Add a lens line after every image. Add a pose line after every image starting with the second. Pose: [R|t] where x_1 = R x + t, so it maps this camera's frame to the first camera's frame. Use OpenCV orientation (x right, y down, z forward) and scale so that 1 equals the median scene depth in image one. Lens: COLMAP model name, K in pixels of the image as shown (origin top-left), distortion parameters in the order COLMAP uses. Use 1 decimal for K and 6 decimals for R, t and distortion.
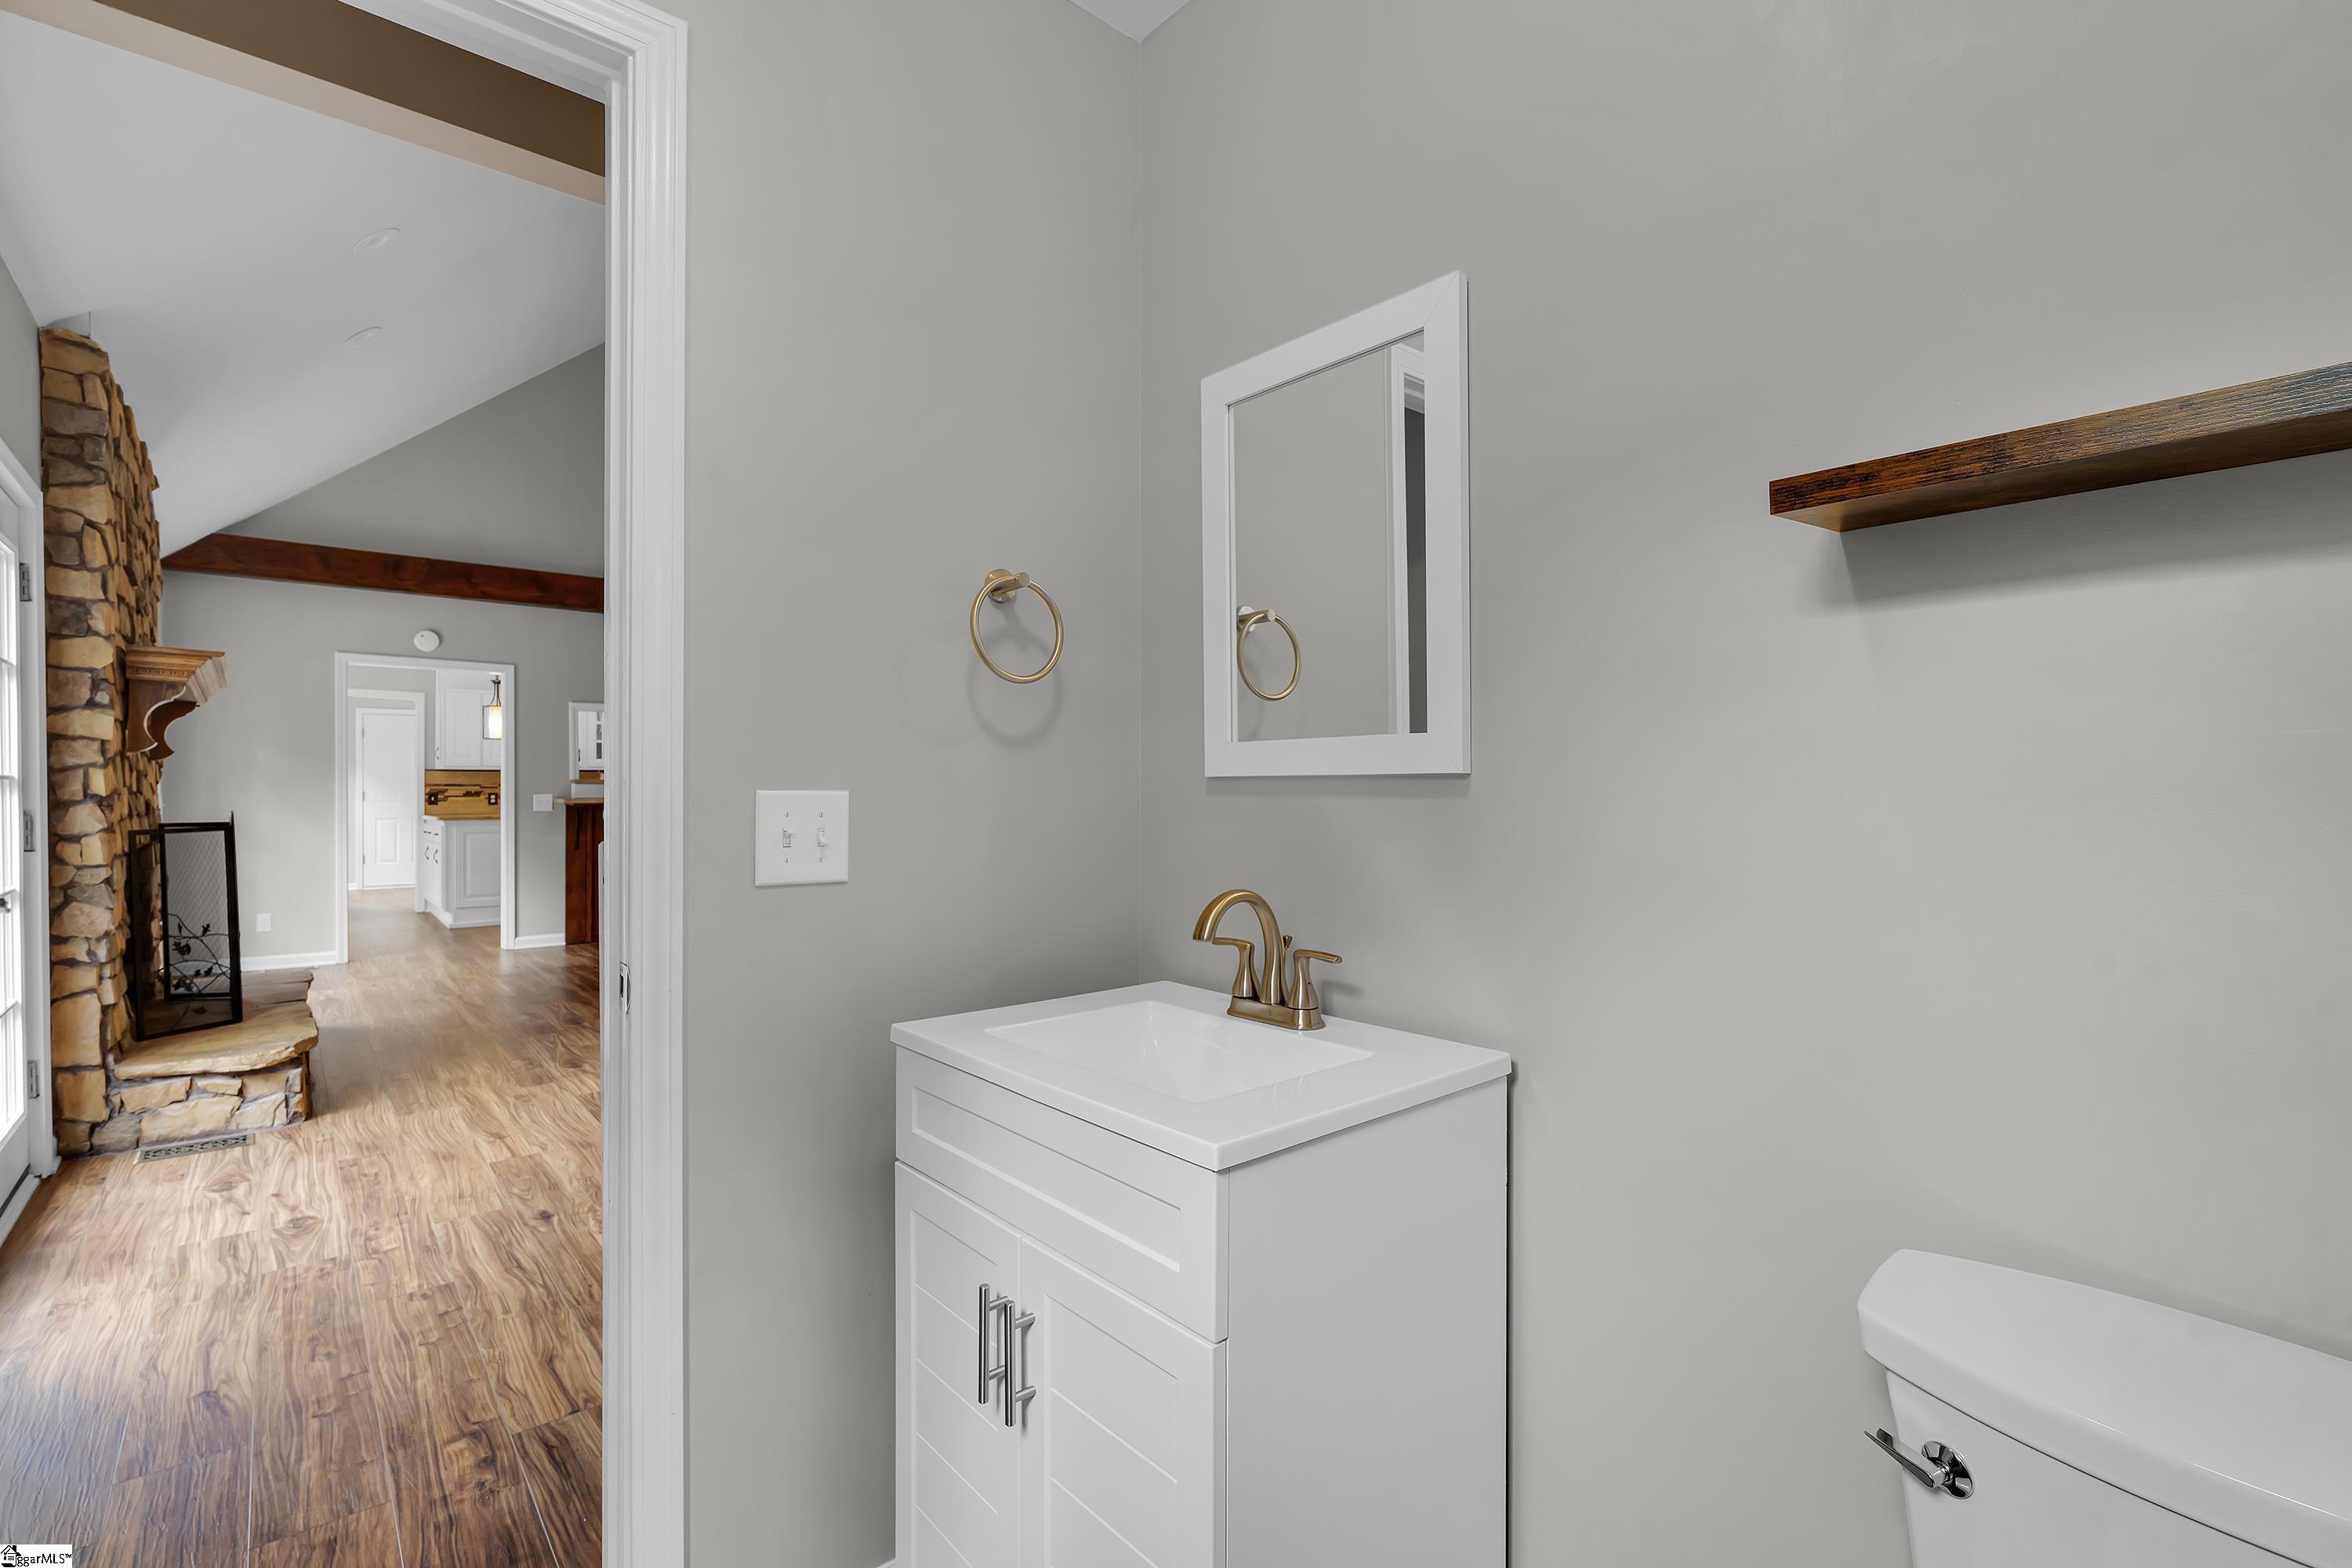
lens RADIAL K [[1022.0, 0, 1154.6], [0, 1022.0, 782.1], [0, 0, 1]] dist [-0.000442, 0.000437]
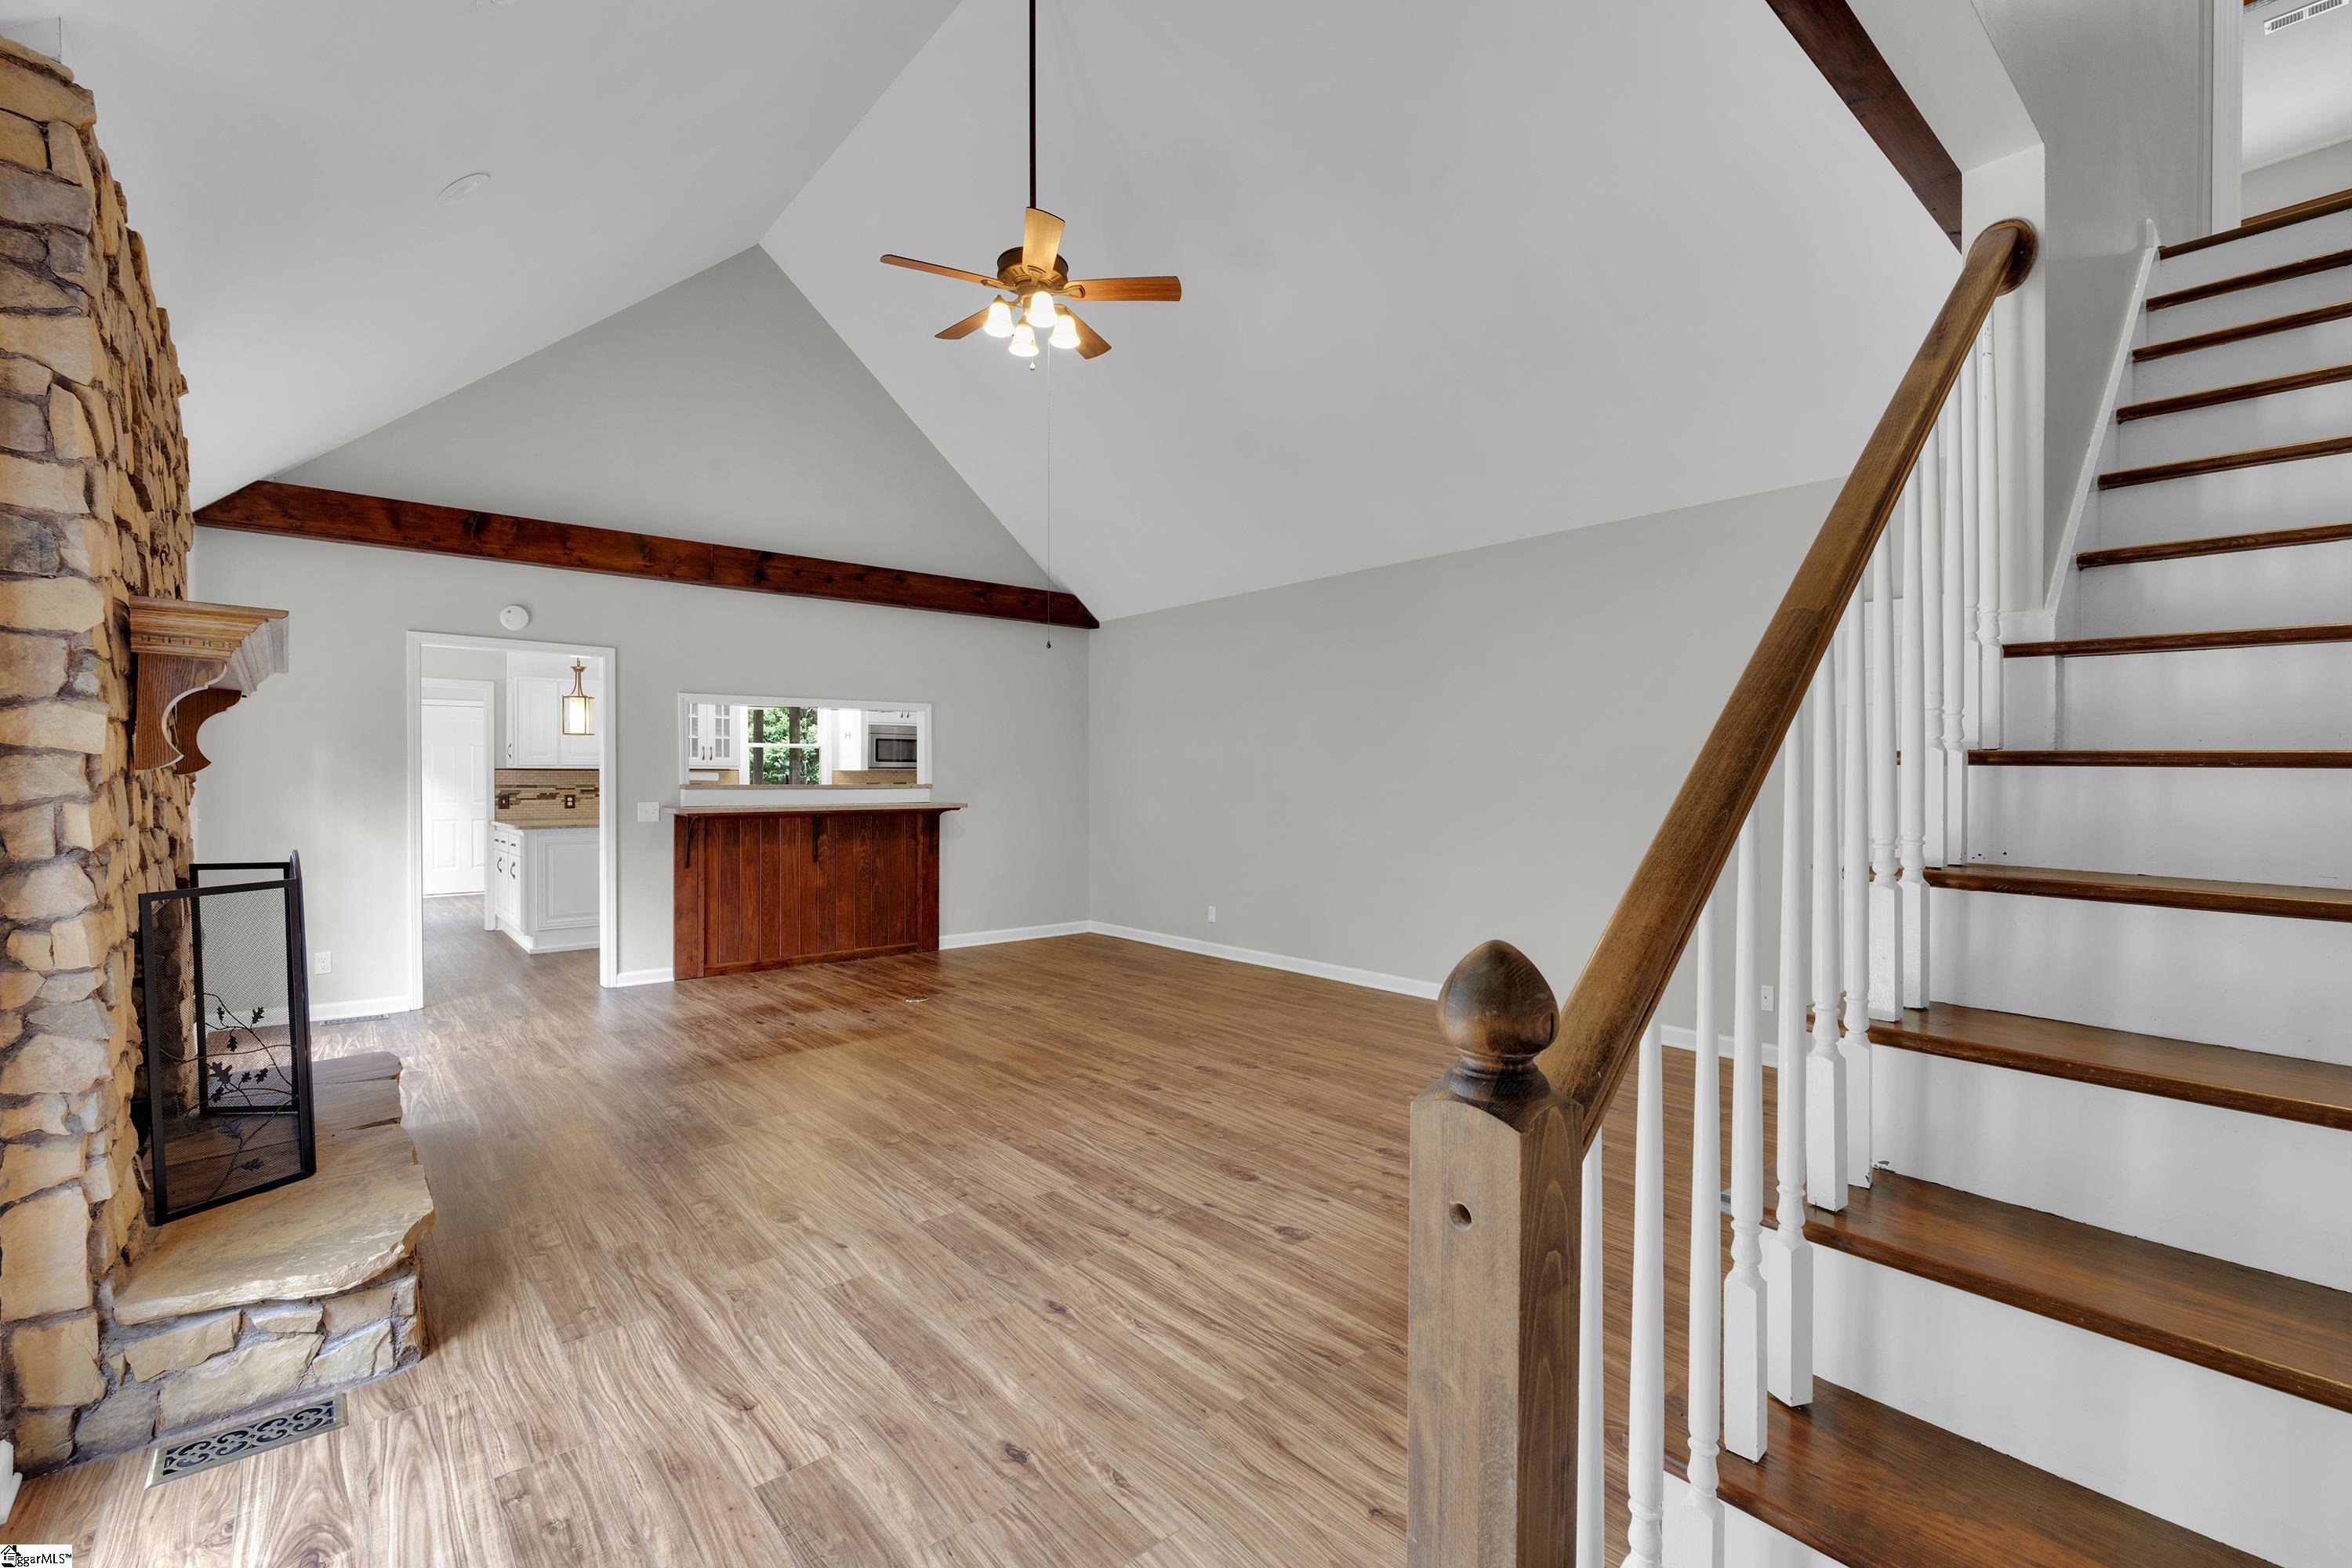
lens RADIAL K [[1022.0, 0, 1175.1], [0, 1022.0, 782.5], [0, 0, 1]] dist [-0.000442, 0.000437]
pose [[0.999953, 0.001123, -0.009634, -0.364624], [-0.001031, 0.999954, 0.009504, -0.028474], [0.009644, -0.009494, 0.999908, 0.382419]]
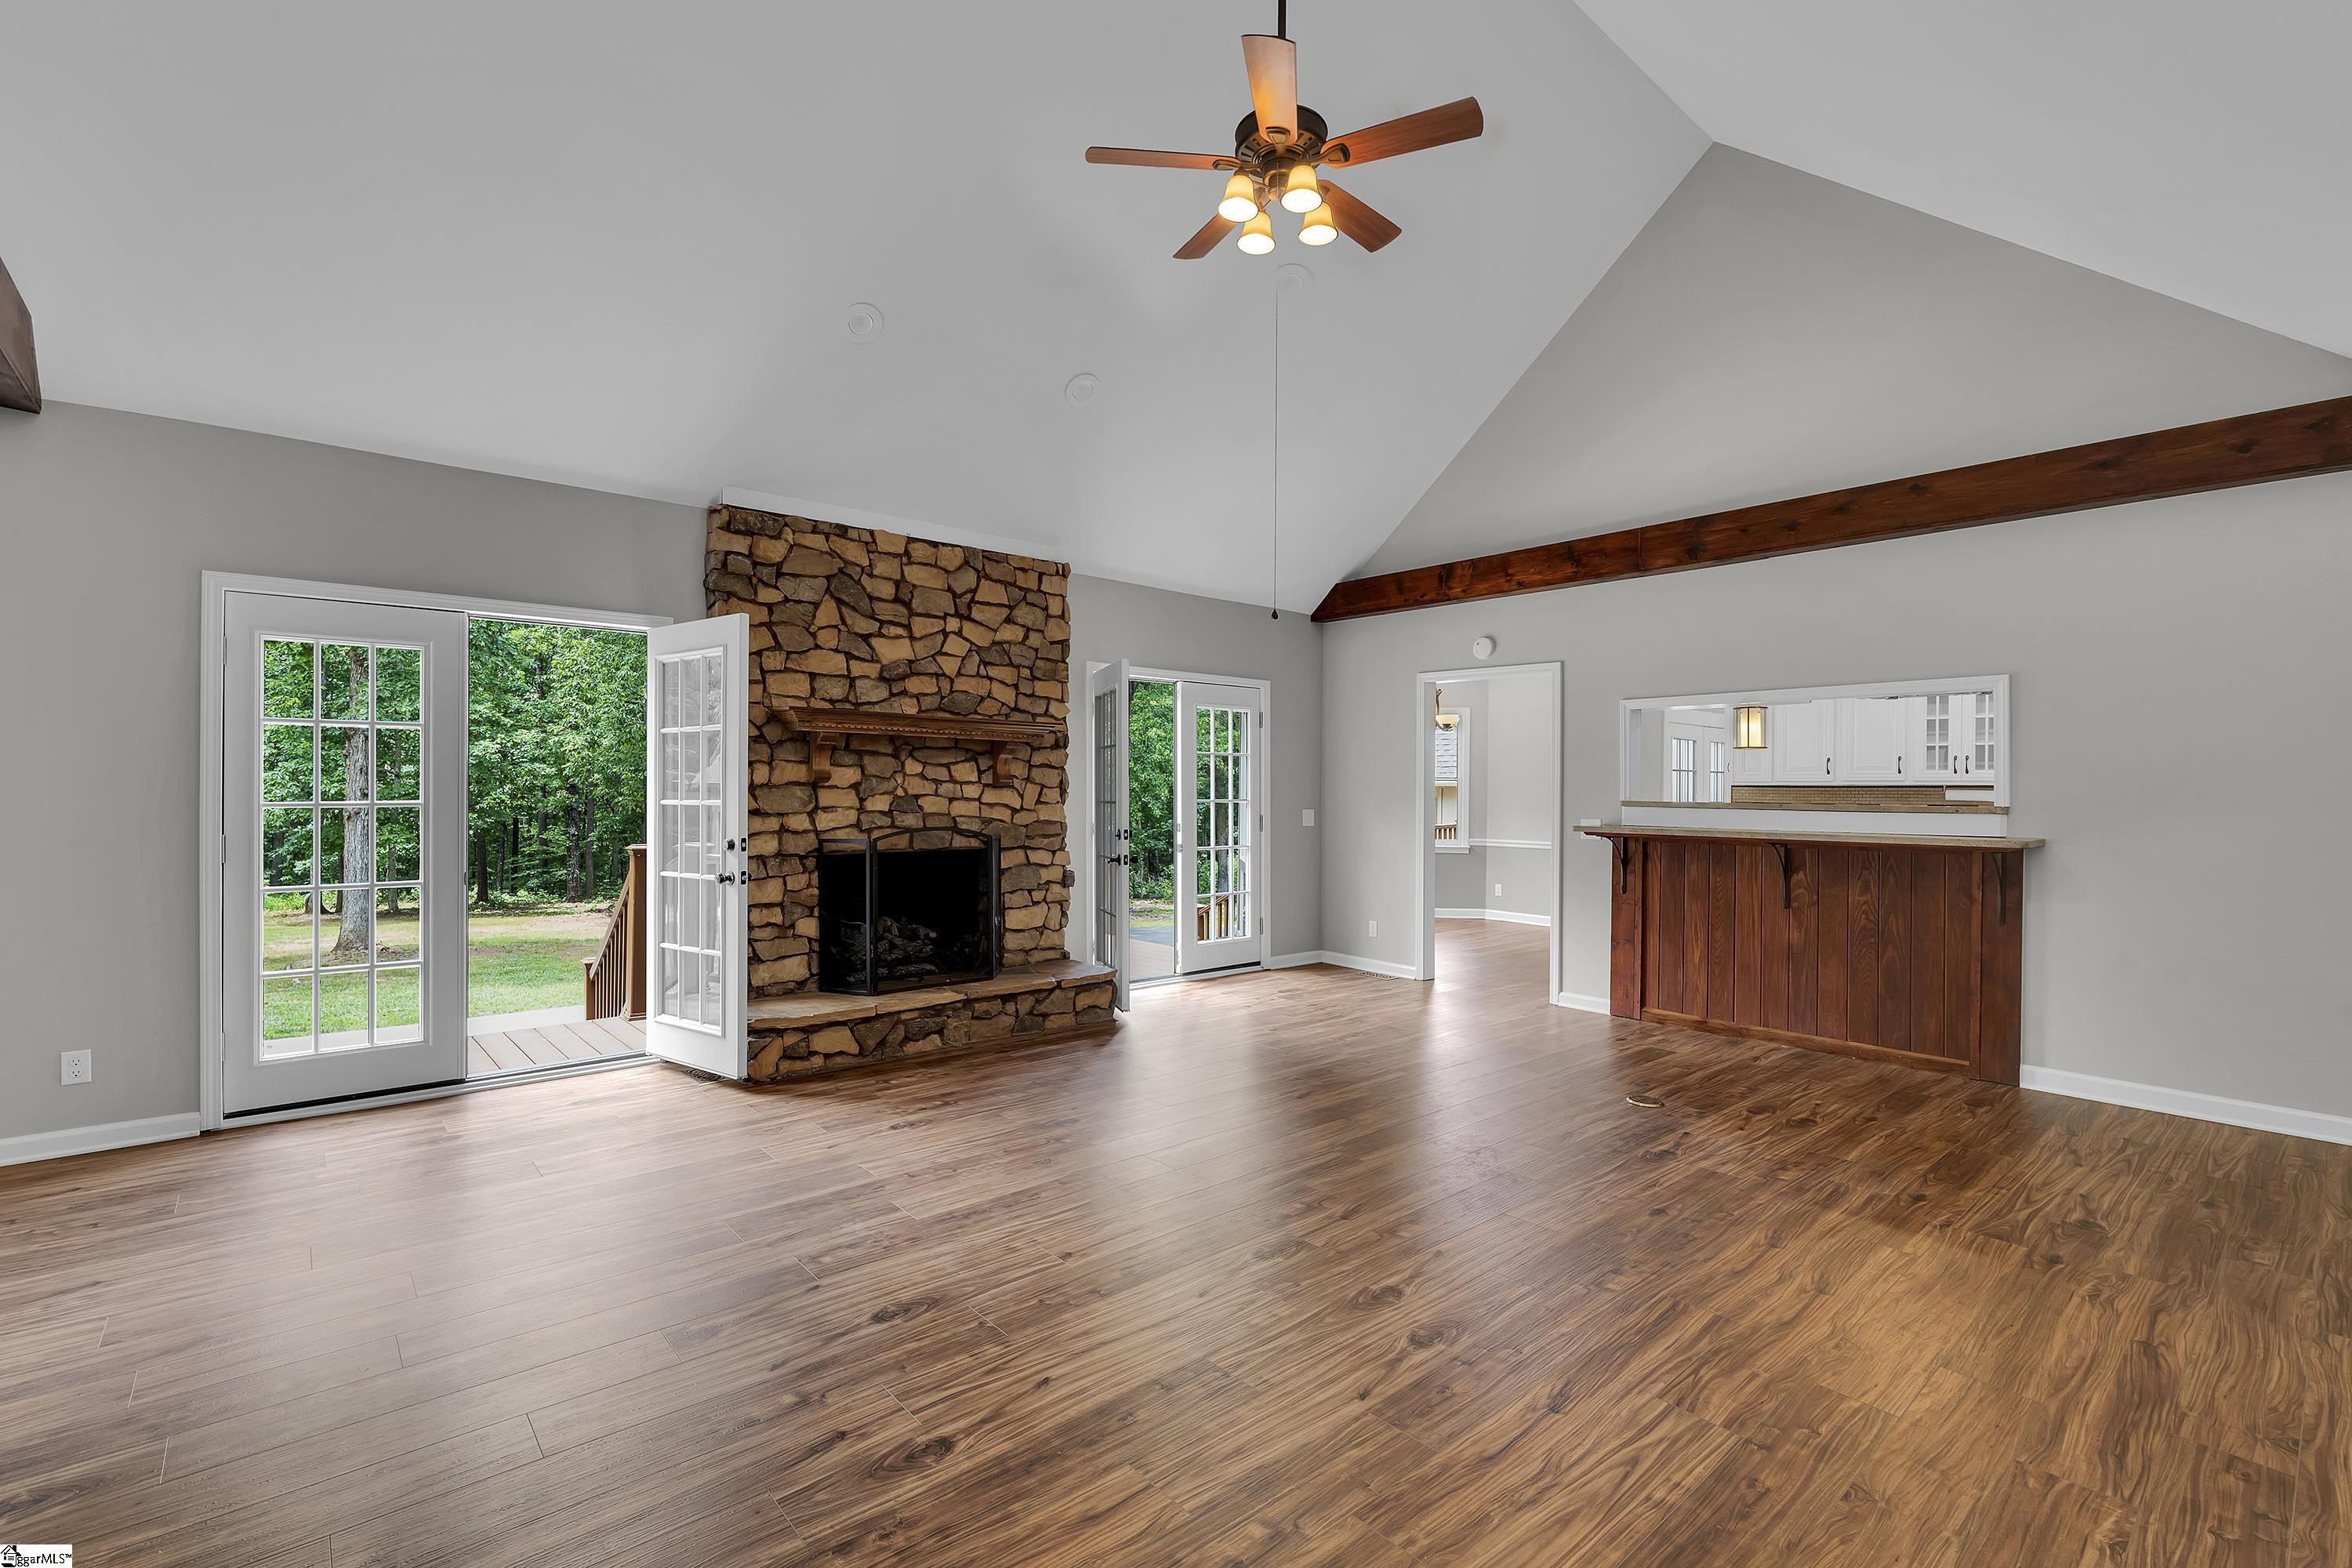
lens RADIAL K [[1022.0, 0, 1183.5], [0, 1022.0, 774.0], [0, 0, 1]] dist [-0.000442, 0.000437]
pose [[0.008199, -0.018800, -0.999790, 0.387484], [-0.004060, 0.999814, -0.018834, -0.015502], [0.999958, 0.004214, 0.008121, 1.495407]]
